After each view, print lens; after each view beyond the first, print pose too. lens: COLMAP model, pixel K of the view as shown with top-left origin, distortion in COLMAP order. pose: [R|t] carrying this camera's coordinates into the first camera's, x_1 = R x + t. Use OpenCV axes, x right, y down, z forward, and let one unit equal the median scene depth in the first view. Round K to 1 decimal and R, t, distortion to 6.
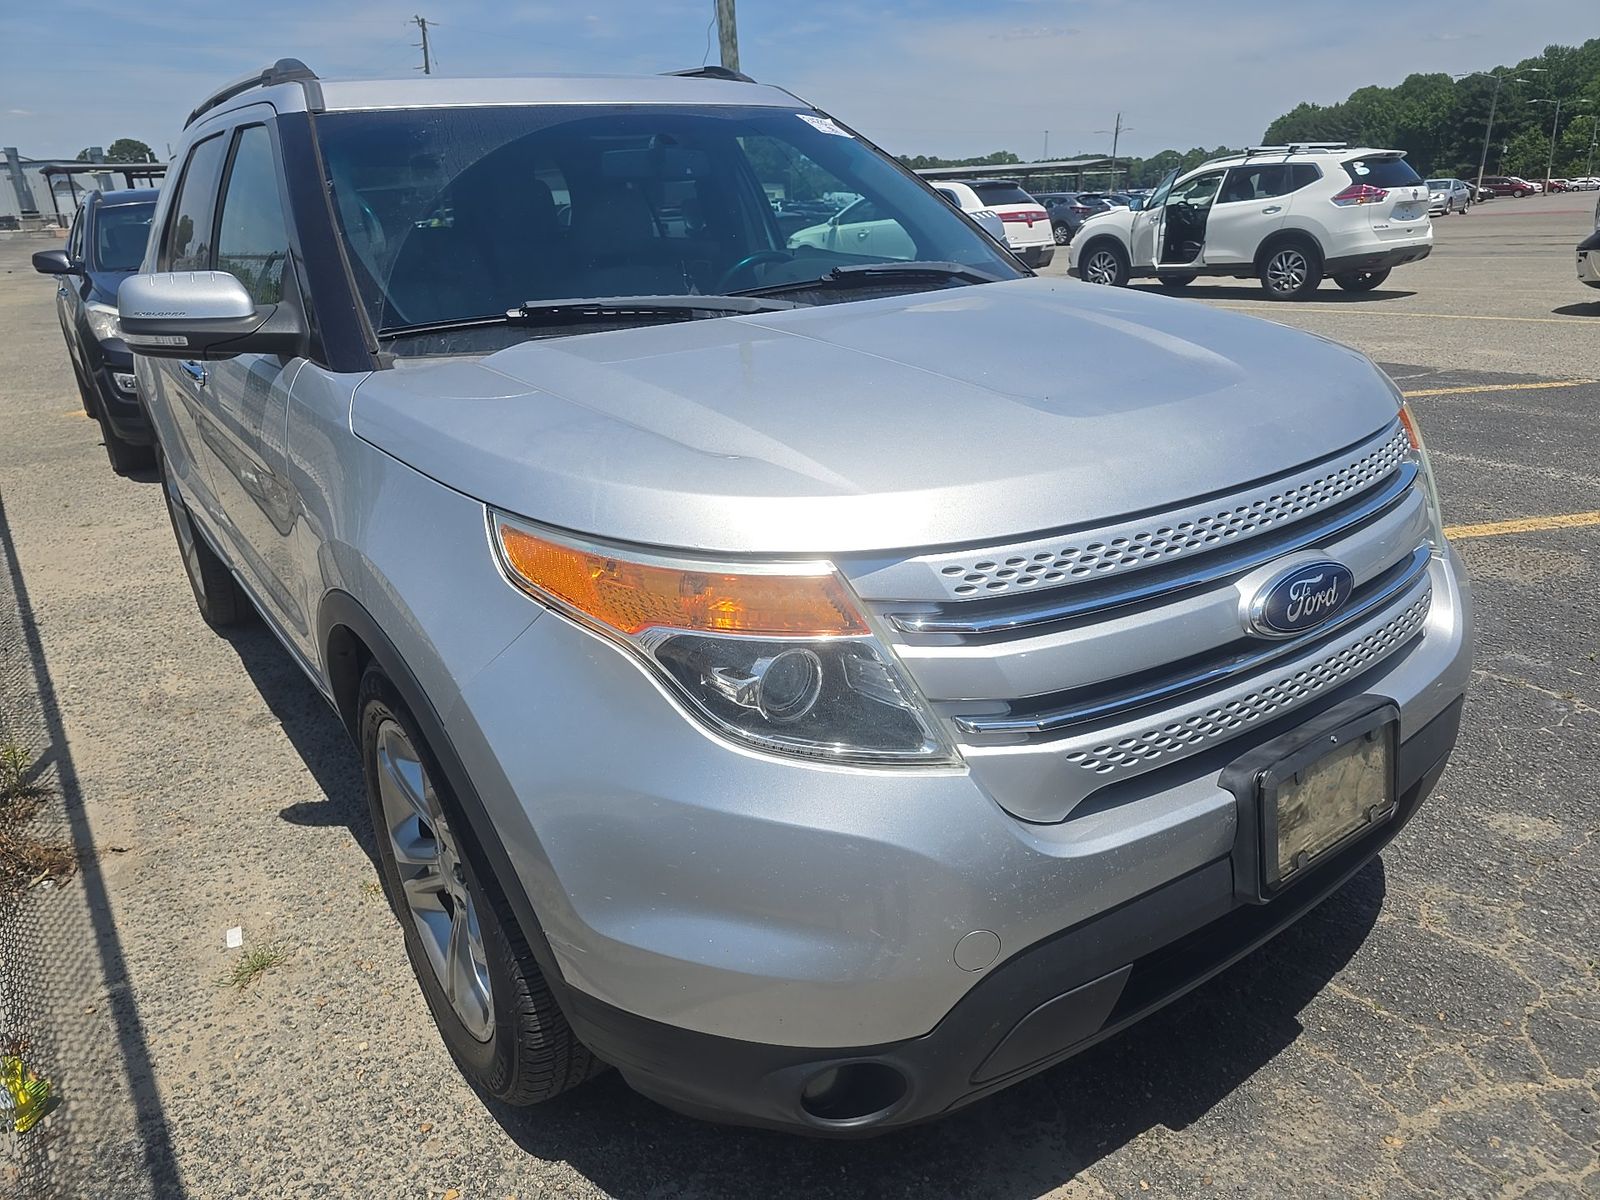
lens RADIAL K [[1106.3, 0, 800.0], [0, 1106.3, 600.0], [0, 0, 1]] dist [0.036193, 0.001743]
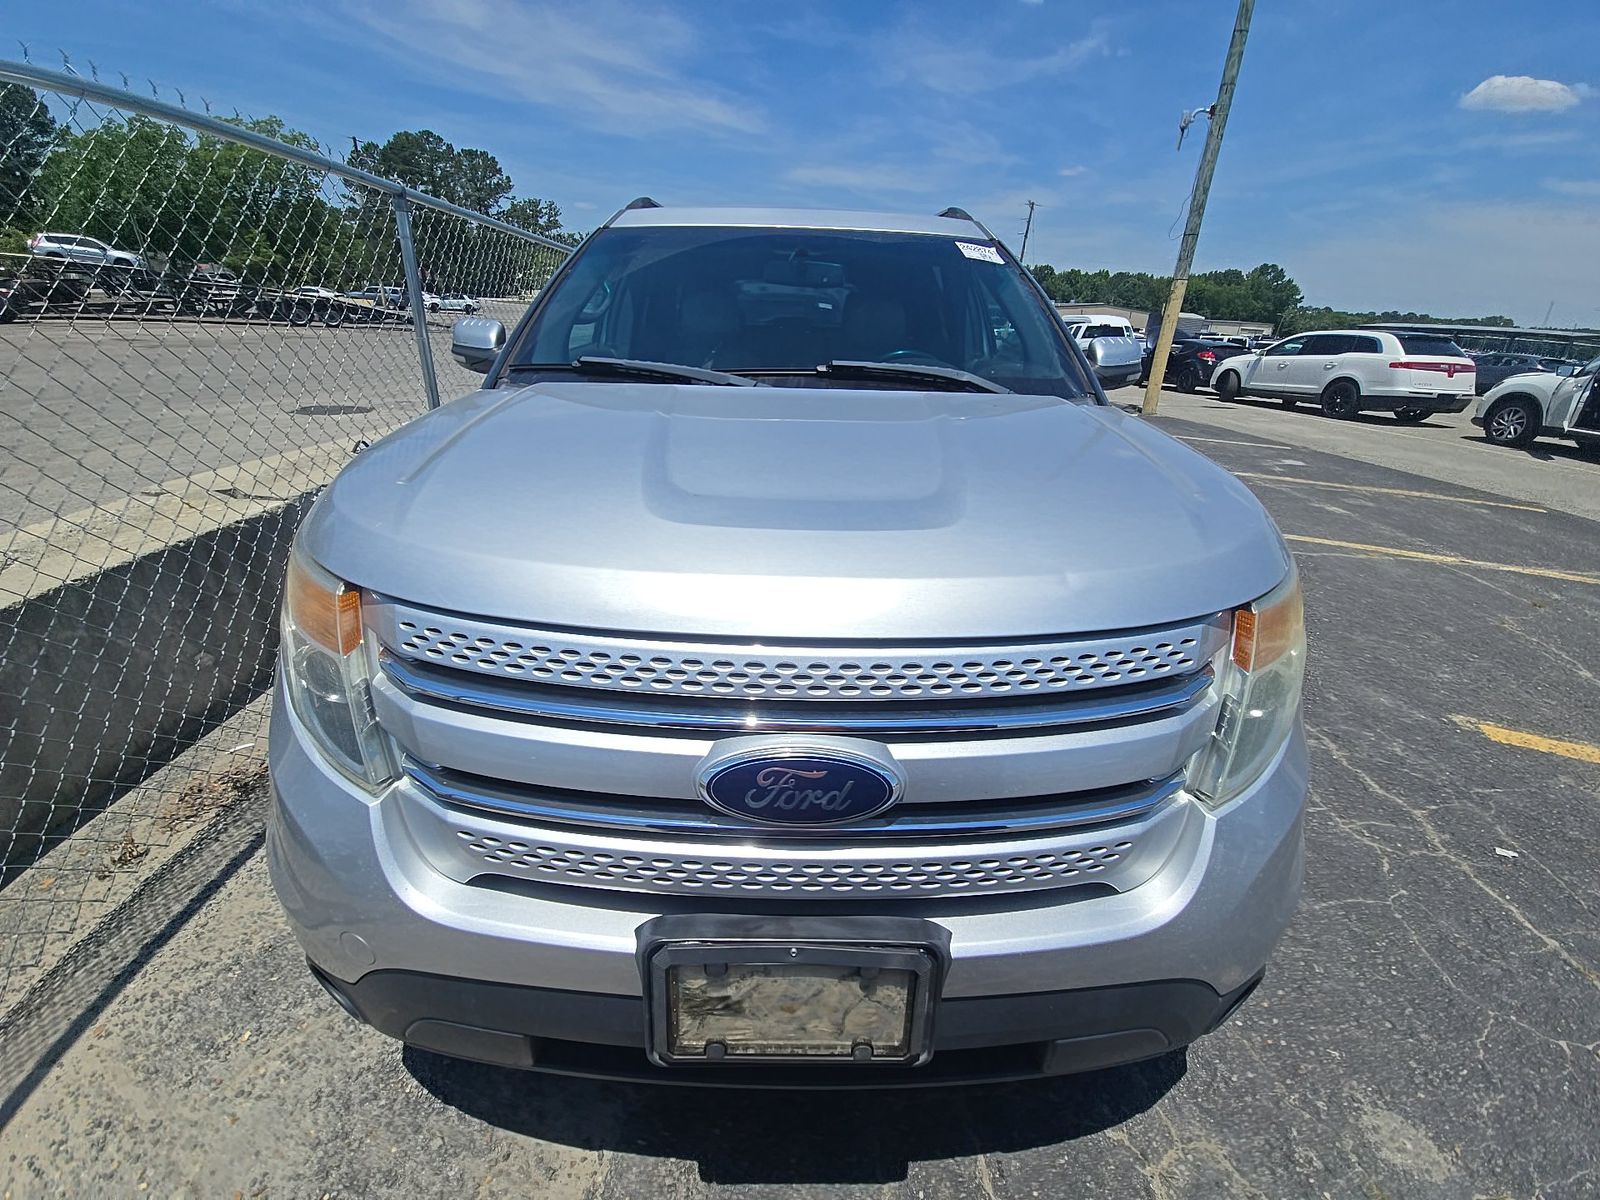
lens RADIAL K [[639.1, 0, 799.6], [0, 639.1, 590.9], [0, 0, 1]] dist [0.062605, -0.029178]
pose [[0.812485, 0.304127, -0.497368, 0.432411], [-0.276619, 0.952104, 0.130309, -0.139517], [0.513177, 0.031707, 0.857697, 0.373182]]
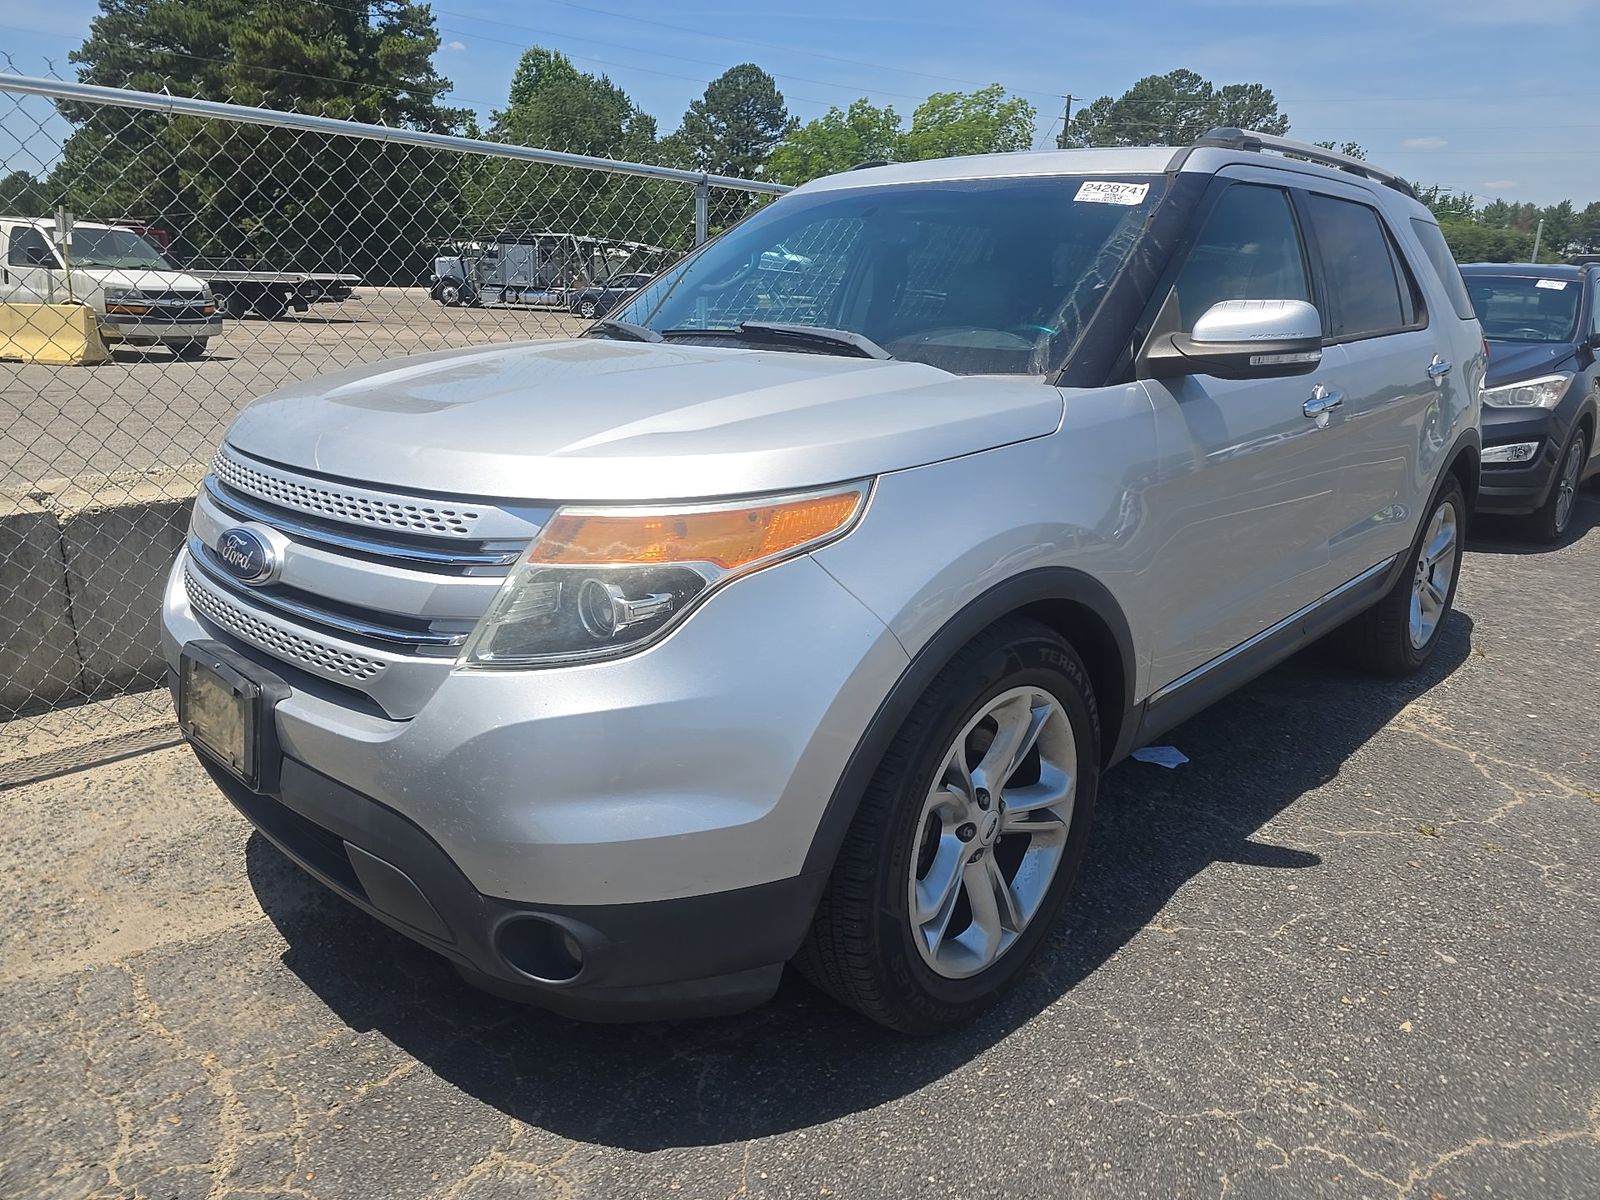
lens RADIAL K [[1106.3, 0, 800.0], [0, 1106.3, 600.0], [0, 0, 1]] dist [0.036193, 0.001743]
pose [[0.173448, 0.328492, -0.928444, 1.157399], [-0.386559, 0.889785, 0.242598, -0.329381], [0.905808, 0.316821, 0.281313, 0.812677]]
